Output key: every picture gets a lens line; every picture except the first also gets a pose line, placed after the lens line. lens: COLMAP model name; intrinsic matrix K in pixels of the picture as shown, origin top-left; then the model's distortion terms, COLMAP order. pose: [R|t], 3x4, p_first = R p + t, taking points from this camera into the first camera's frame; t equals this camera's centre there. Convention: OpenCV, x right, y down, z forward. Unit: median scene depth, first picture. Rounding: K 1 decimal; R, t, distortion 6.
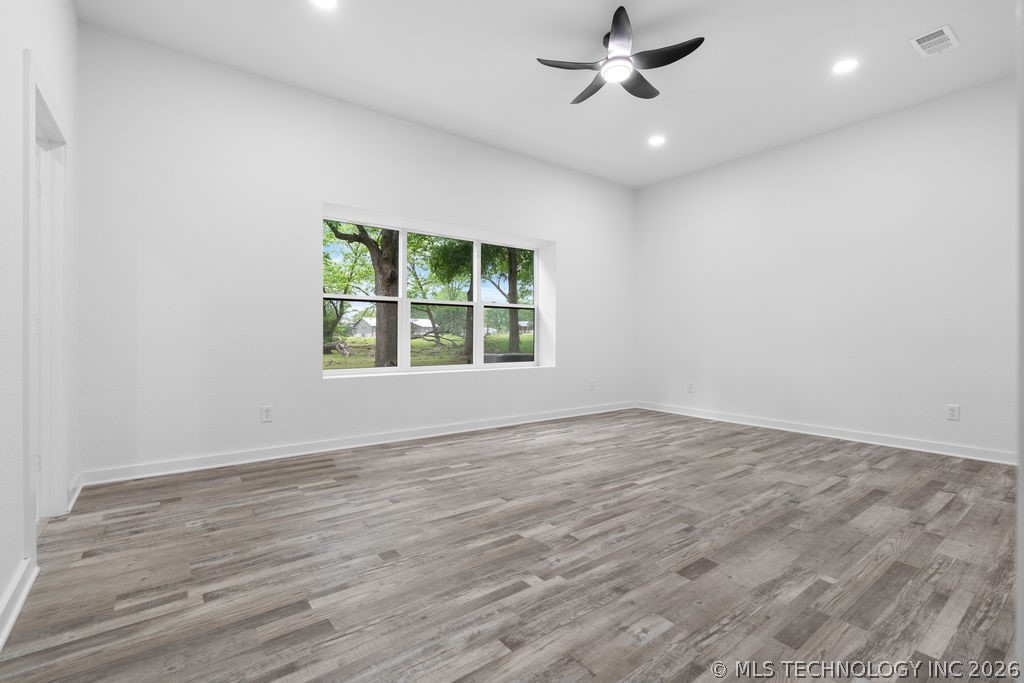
lens RADIAL K [[465.0, 0, 510.8], [0, 465.0, 339.0], [0, 0, 1]] dist [-0.012532, 0.004988]
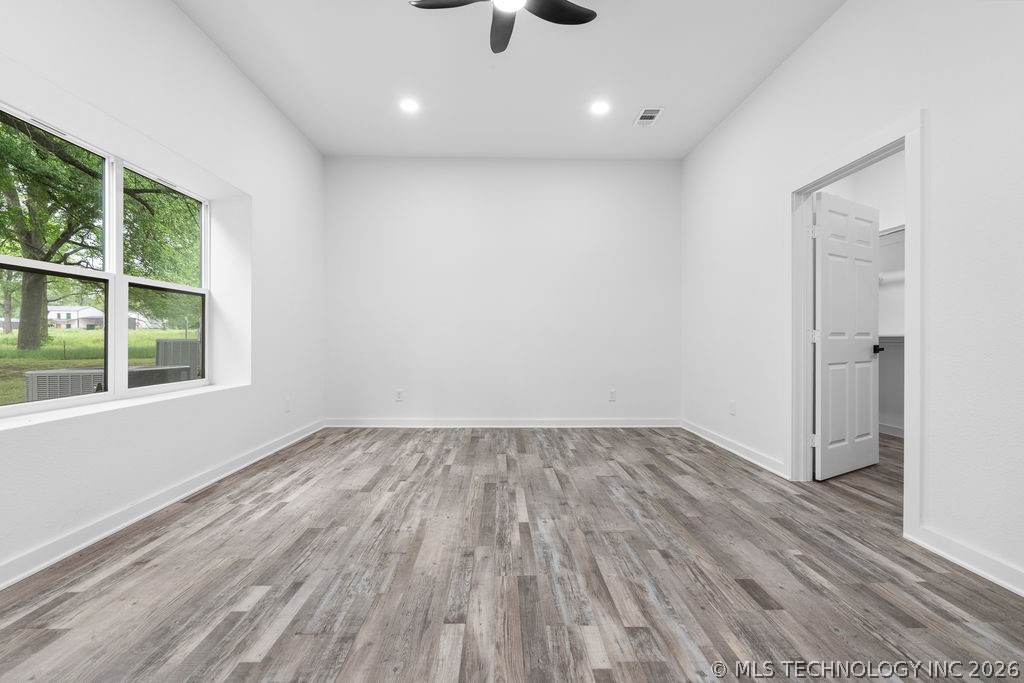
lens RADIAL K [[465.0, 0, 510.8], [0, 465.0, 339.0], [0, 0, 1]] dist [-0.012532, 0.004988]
pose [[0.583559, -0.000645, 0.812070, -0.492844], [0.002670, 0.999996, -0.001124, -0.008034], [-0.812066, 0.002824, 0.583558, 0.675648]]
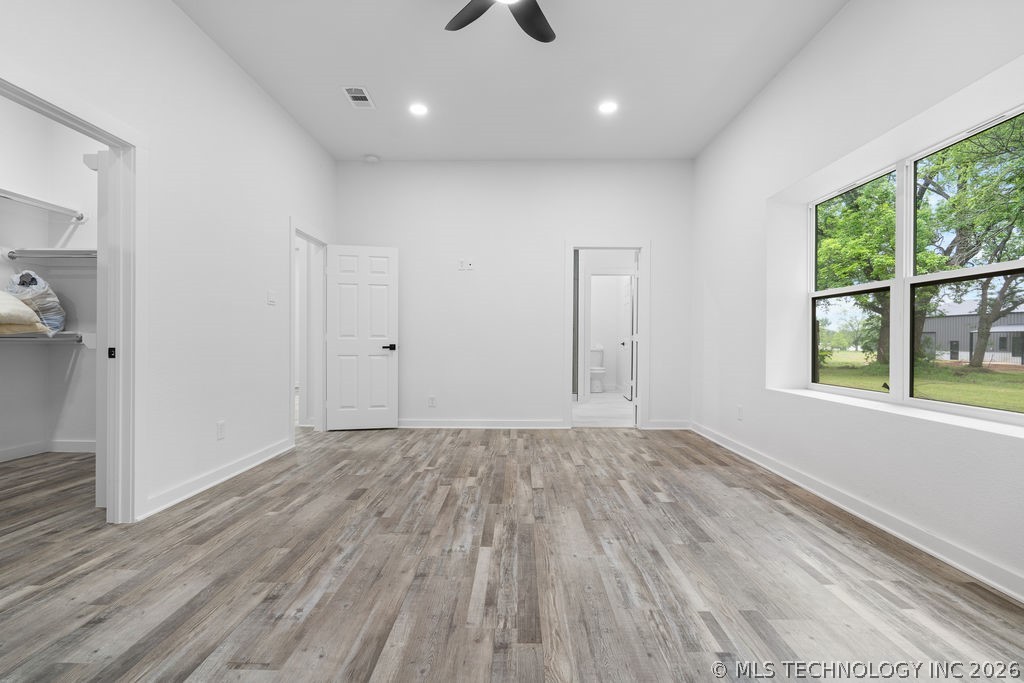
lens RADIAL K [[459.3, 0, 504.3], [0, 459.3, 338.9], [0, 0, 1]] dist [-0.006036, 0.000171]
pose [[-0.626173, -0.007104, -0.779651, 0.998836], [-0.011392, 0.999935, 0.000038, -0.012870], [0.779601, 0.008905, -0.626214, 1.809990]]
